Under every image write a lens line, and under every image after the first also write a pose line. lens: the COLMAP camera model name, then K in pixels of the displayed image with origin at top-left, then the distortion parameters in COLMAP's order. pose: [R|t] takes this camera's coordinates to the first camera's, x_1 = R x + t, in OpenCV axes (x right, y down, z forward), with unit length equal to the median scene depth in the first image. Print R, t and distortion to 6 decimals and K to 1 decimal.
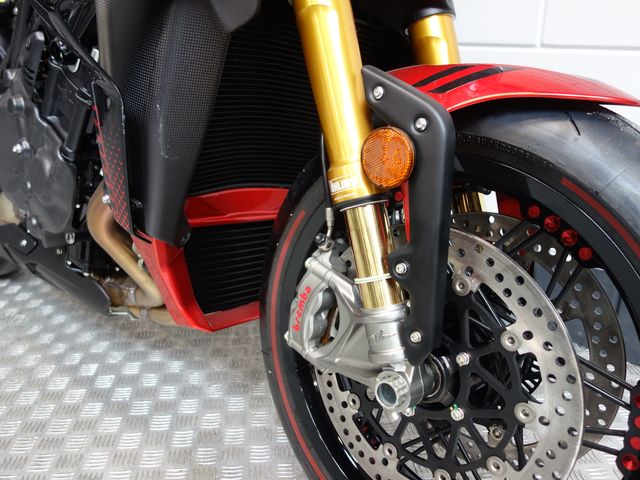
lens RADIAL K [[562.3, 0, 321.3], [0, 562.3, 239.7], [0, 0, 1]] dist [0.020662, -0.015700]
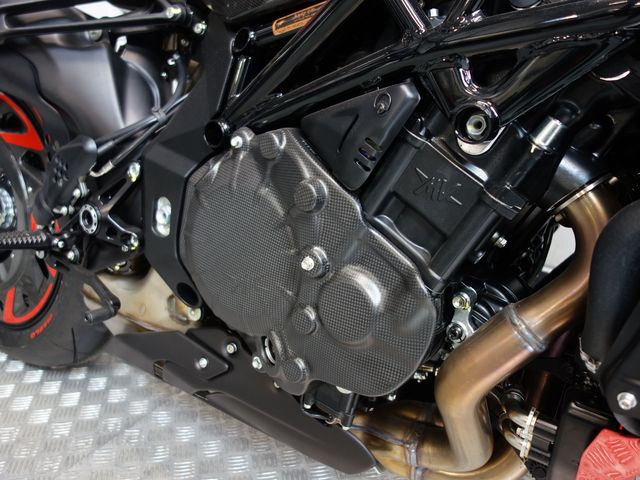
lens RADIAL K [[562.3, 0, 317.7], [0, 562.3, 243.1], [0, 0, 1]] dist [0.020662, -0.015700]
pose [[0.994414, -0.016674, 0.104222, -0.500353], [0.015504, 0.999807, 0.012030, -0.161072], [-0.104403, -0.010347, 0.994481, 0.332362]]
